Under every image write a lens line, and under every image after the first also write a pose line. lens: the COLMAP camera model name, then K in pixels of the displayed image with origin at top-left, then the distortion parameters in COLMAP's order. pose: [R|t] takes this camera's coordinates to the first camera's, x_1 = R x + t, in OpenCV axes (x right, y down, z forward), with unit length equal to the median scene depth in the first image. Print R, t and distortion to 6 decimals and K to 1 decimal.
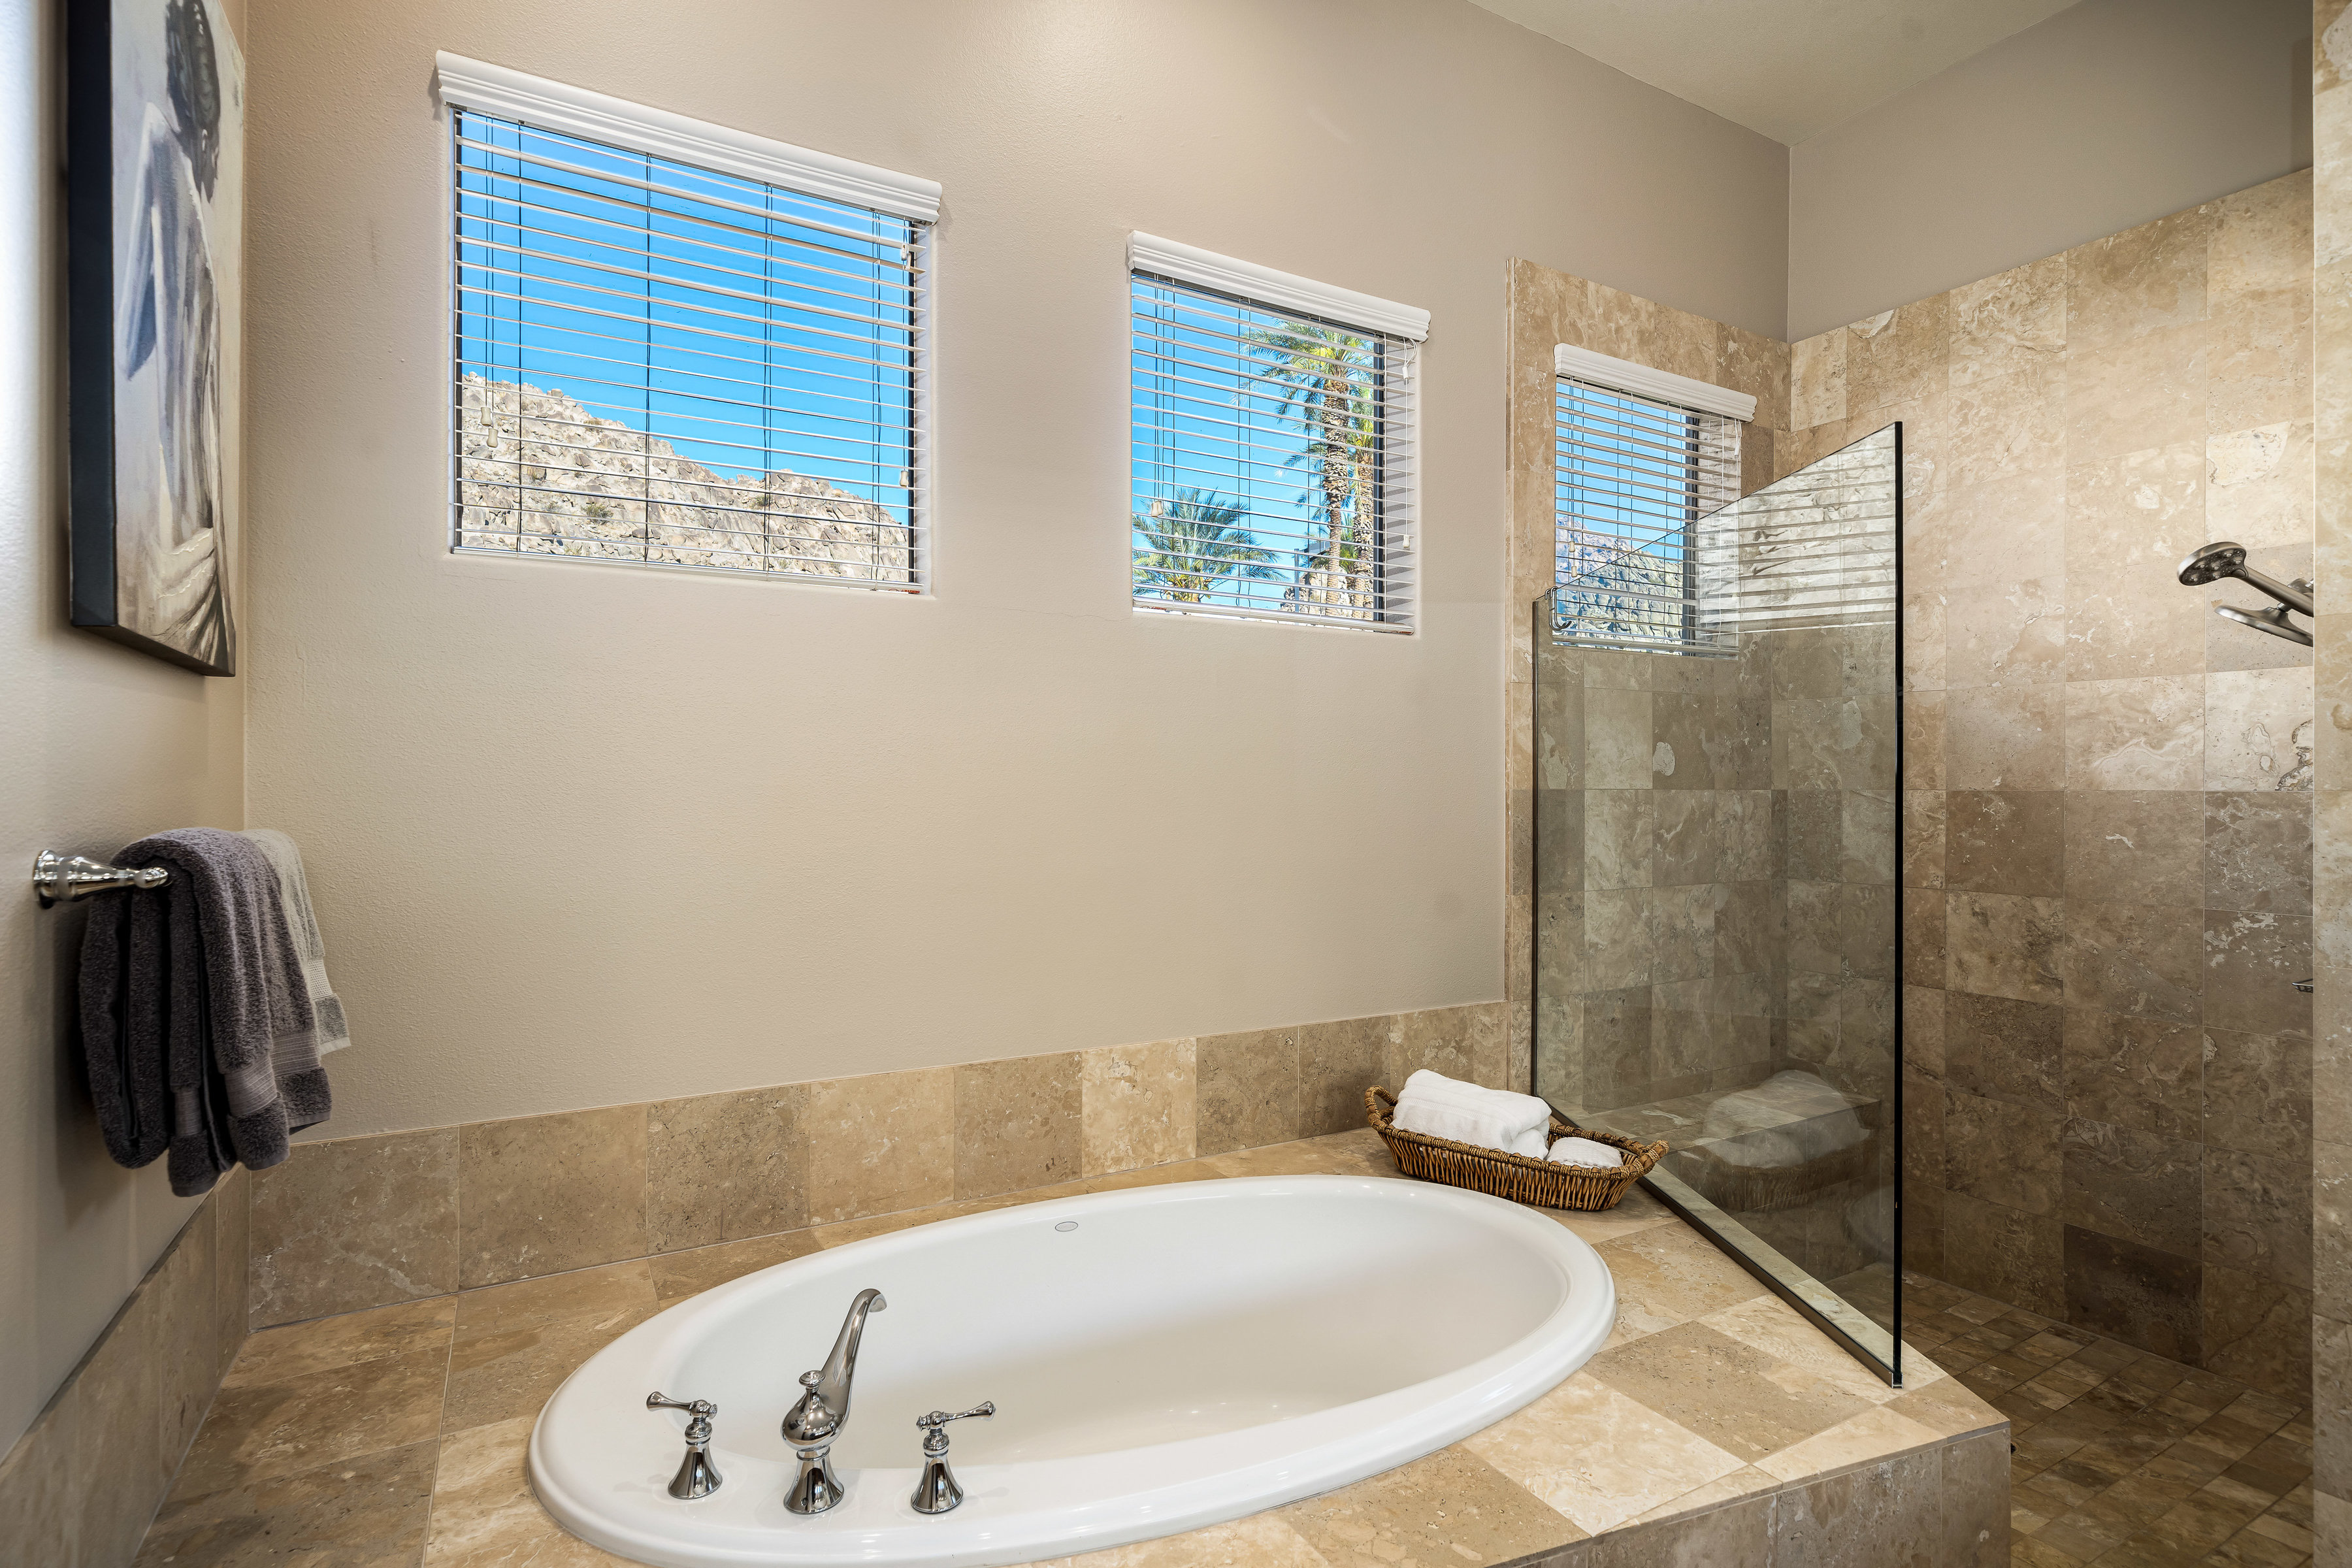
lens RADIAL K [[1166.4, 0, 1173.1], [0, 1166.4, 784.3], [0, 0, 1]] dist [-0.003306, 0.002701]
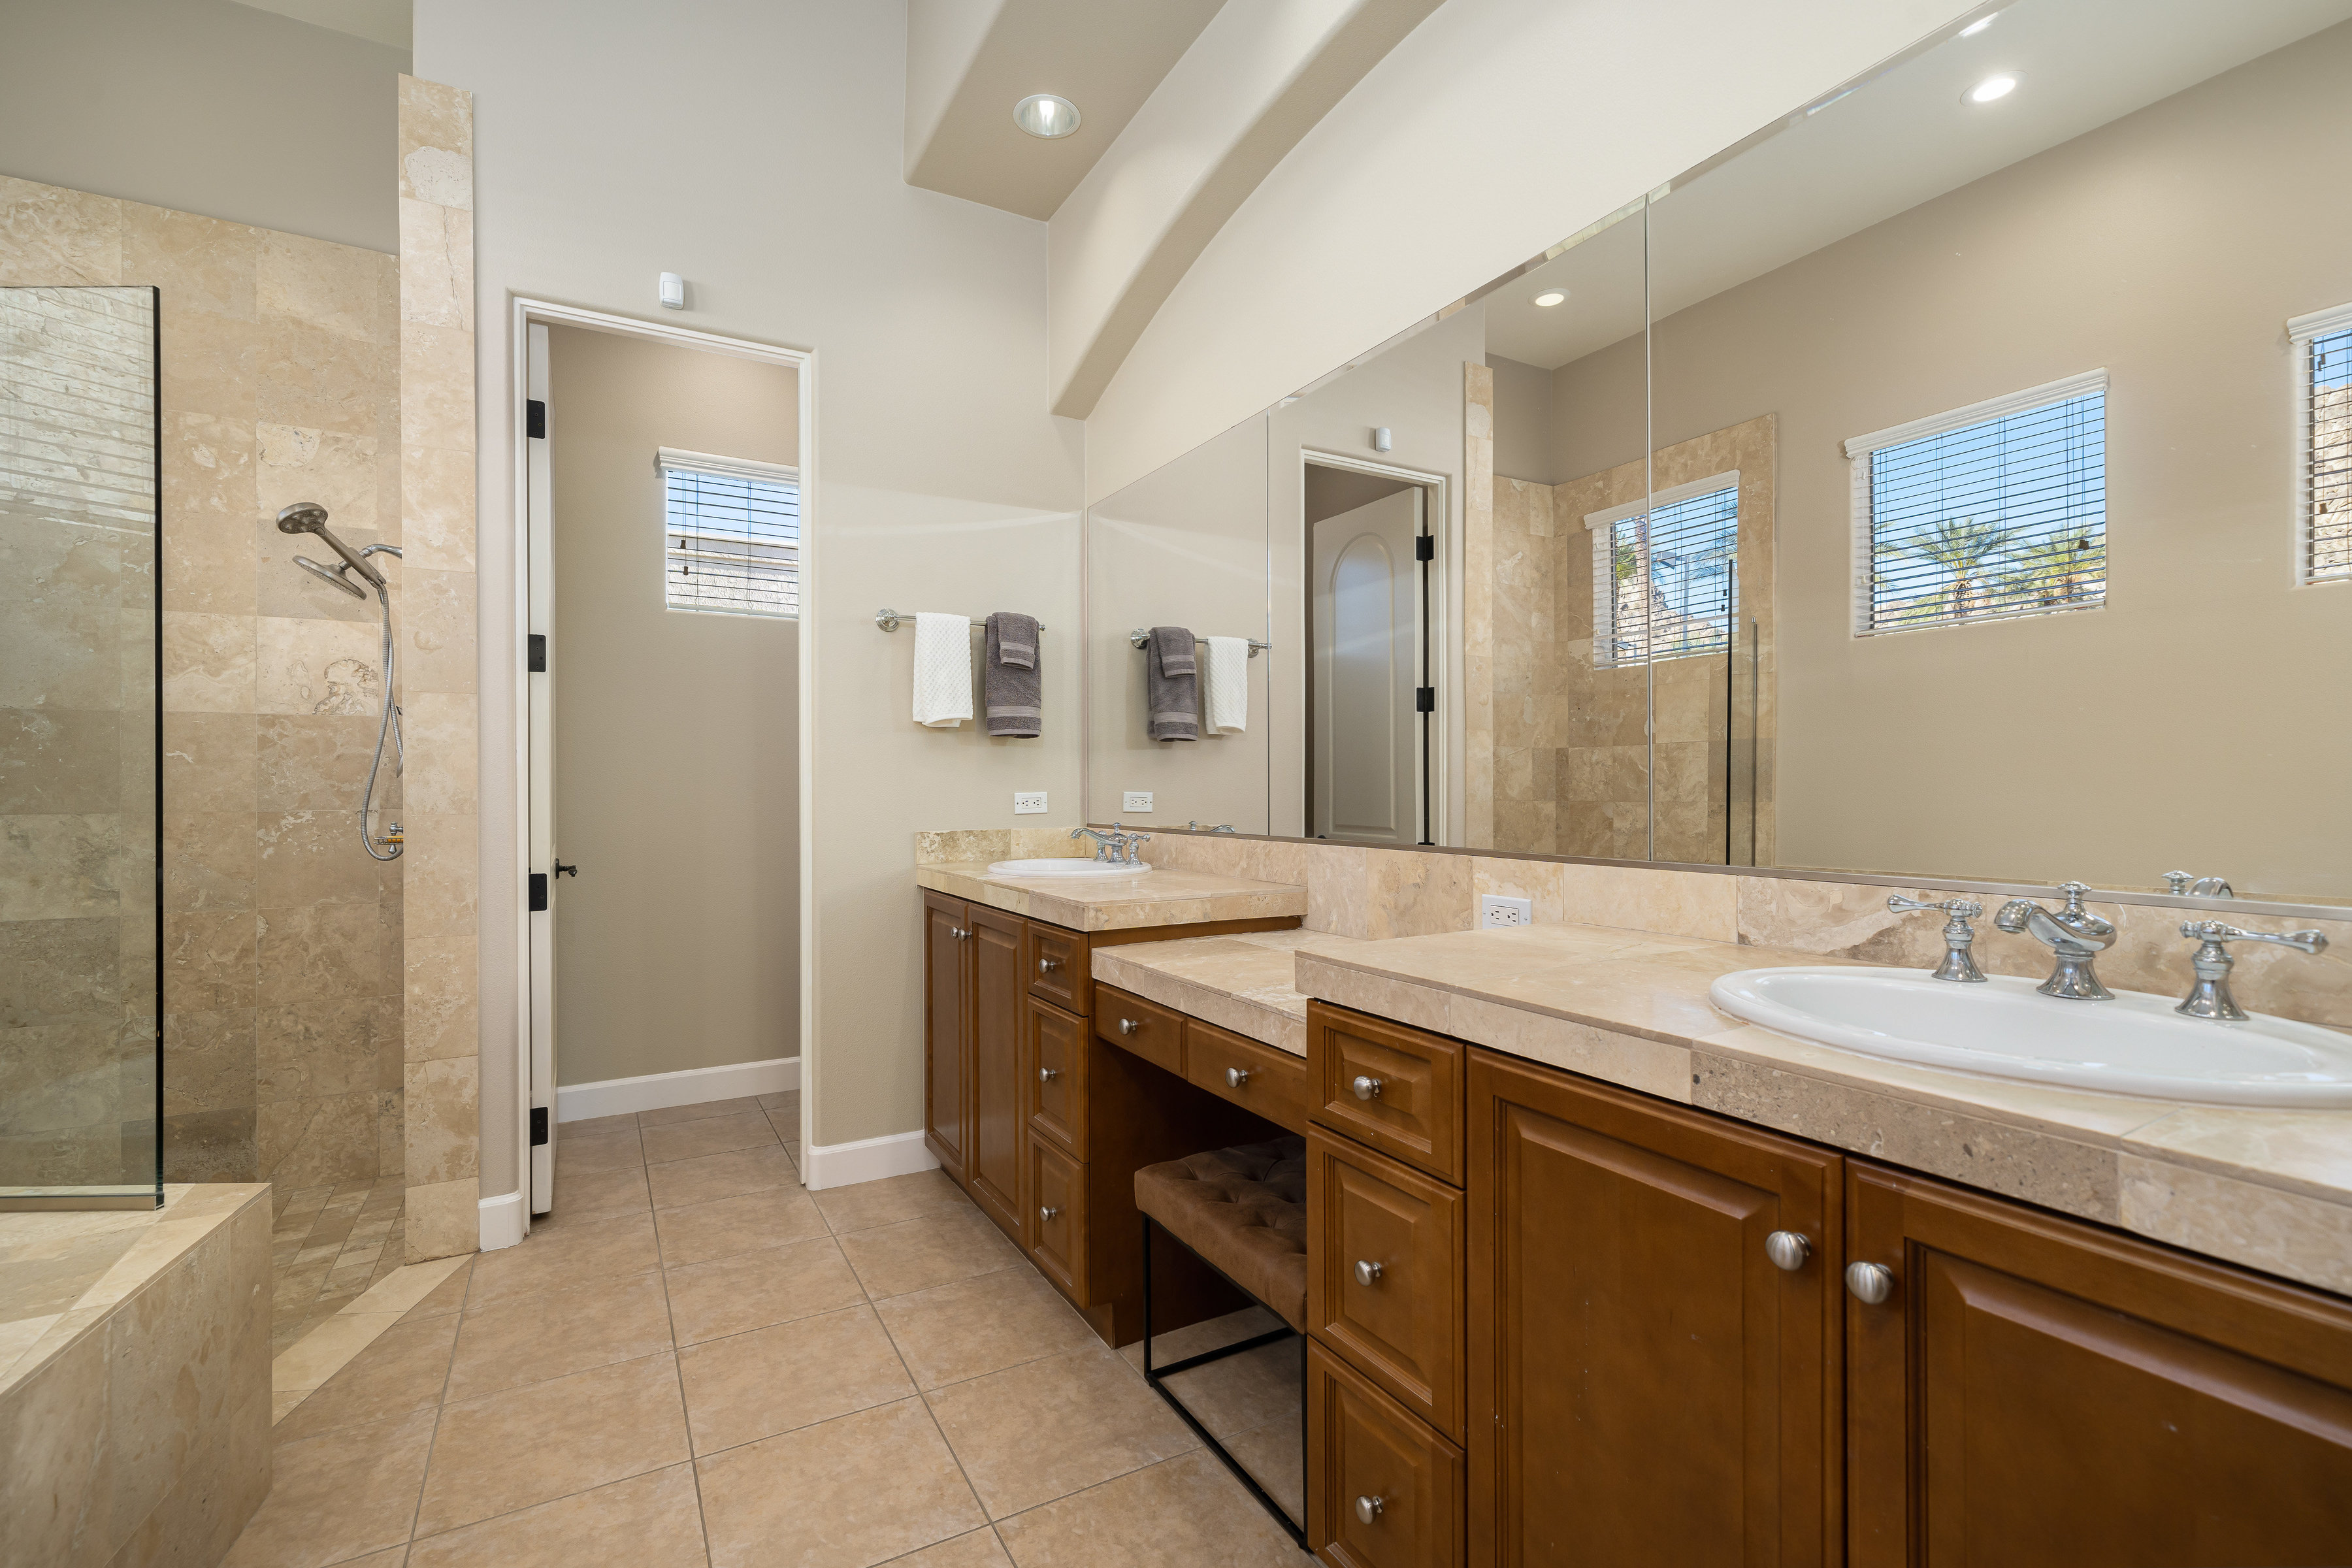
lens RADIAL K [[1029.1, 0, 1175.2], [0, 1029.1, 807.2], [0, 0, 1]] dist [-0.000146, -0.000468]
pose [[-0.012873, -0.018026, 0.999755, -0.200818], [0.012256, 0.999760, 0.018183, 0.094819], [-0.999842, 0.012487, -0.012649, 0.055607]]
